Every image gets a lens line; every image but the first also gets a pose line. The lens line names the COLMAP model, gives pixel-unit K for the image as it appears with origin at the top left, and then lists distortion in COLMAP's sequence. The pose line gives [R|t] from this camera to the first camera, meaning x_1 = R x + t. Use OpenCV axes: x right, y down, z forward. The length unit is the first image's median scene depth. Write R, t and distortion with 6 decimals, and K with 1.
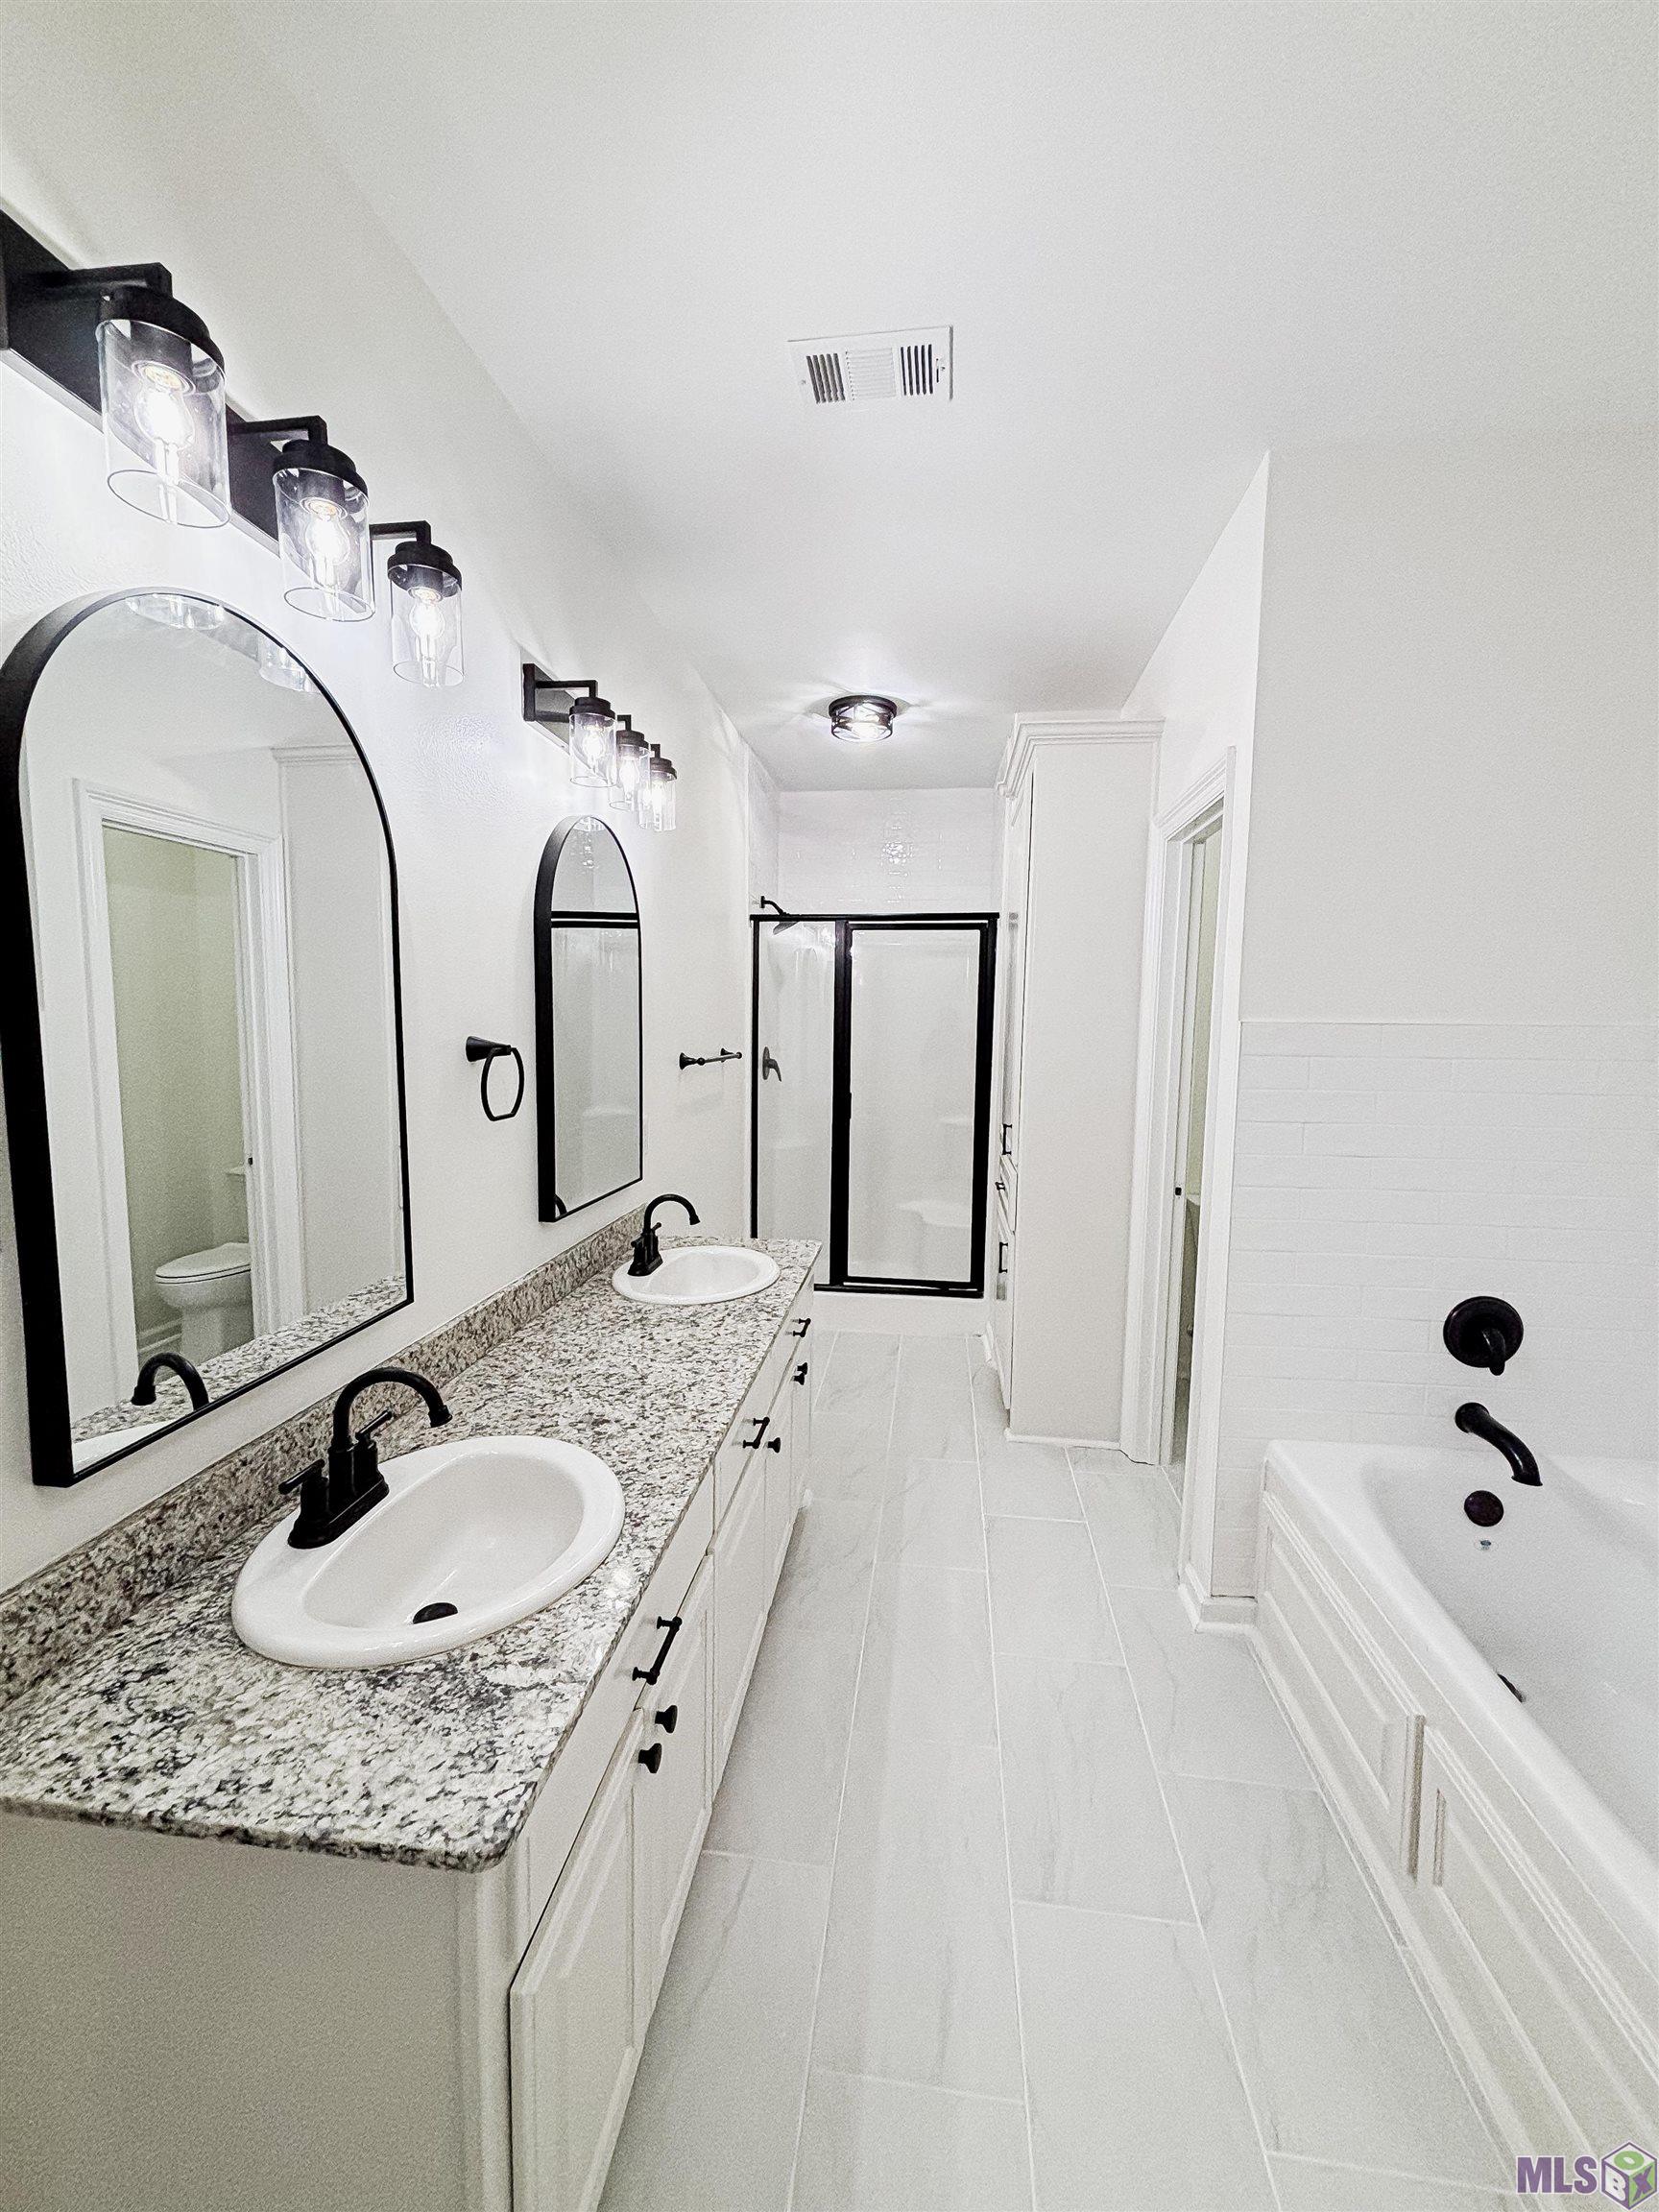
lens RADIAL K [[907.8, 0, 785.9], [0, 907.8, 1097.6], [0, 0, 1]] dist [-0.014245, 0.017553]
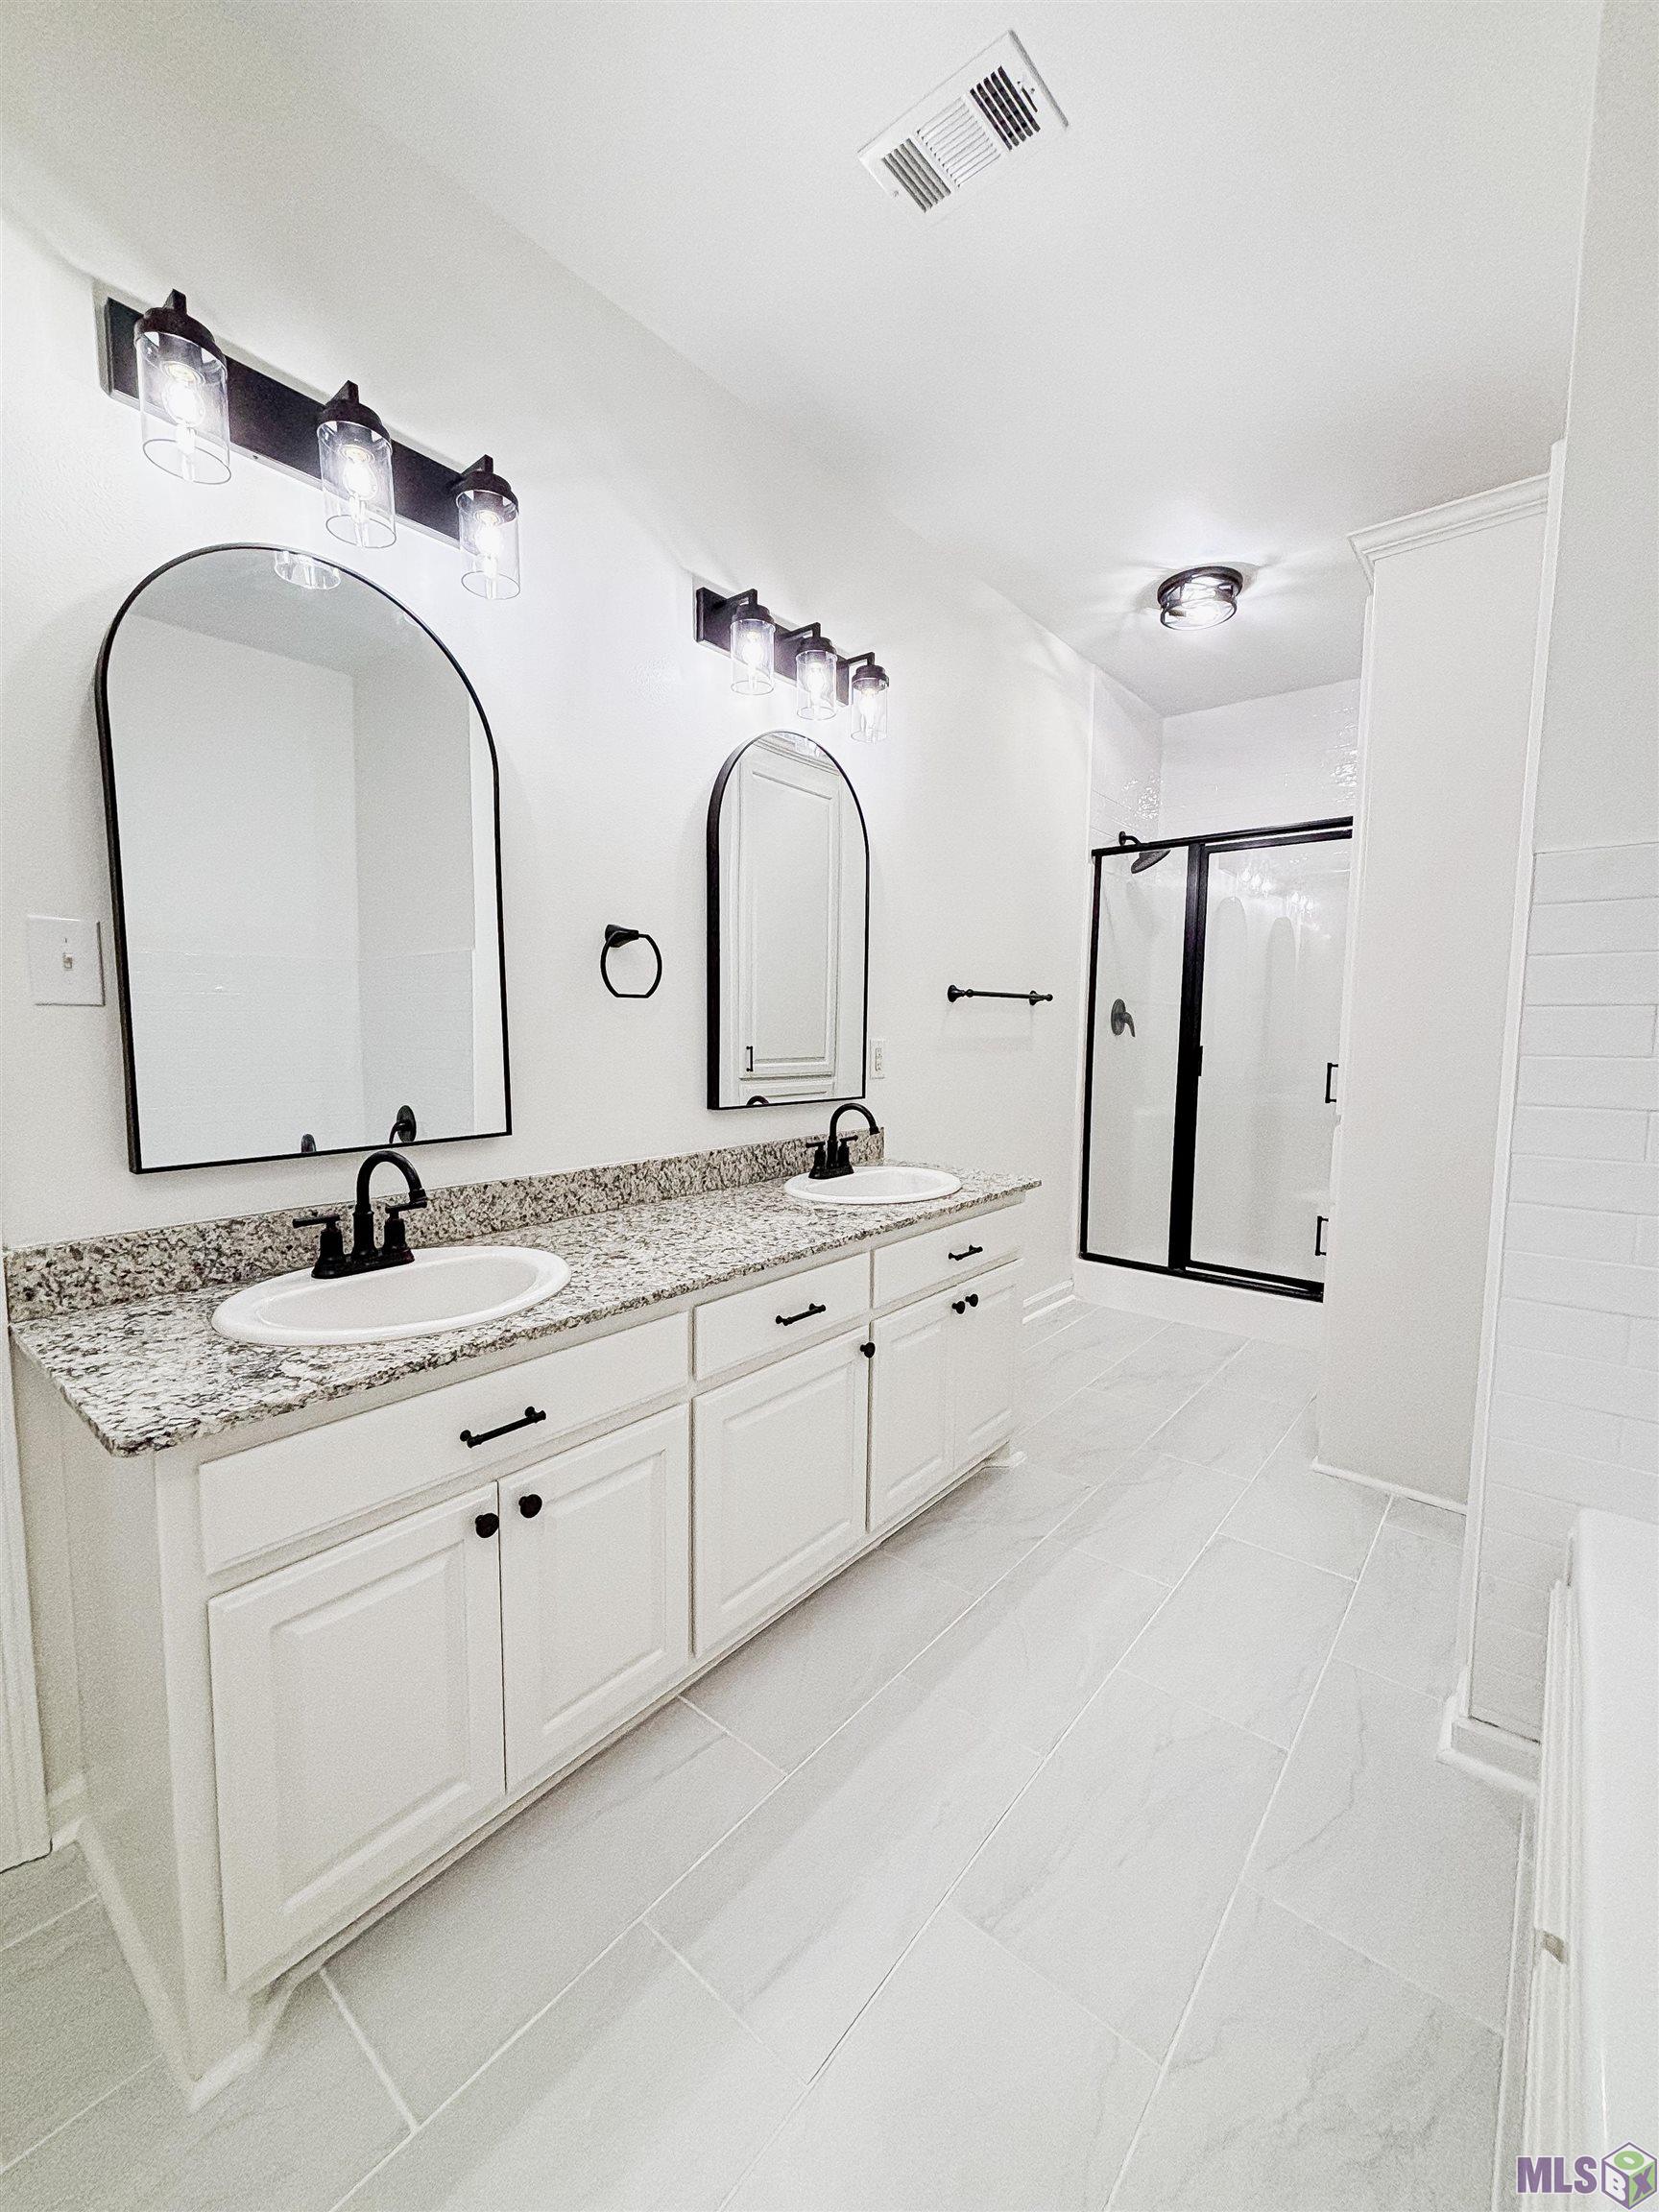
lens RADIAL K [[887.3, 0, 840.3], [0, 887.3, 1109.5], [0, 0, 1]] dist [0.010048, -0.000274]
pose [[0.849324, 0.051245, -0.525378, 0.518241], [-0.053630, 0.998504, 0.010694, 0.144420], [0.525140, 0.019093, 0.850802, 0.217595]]
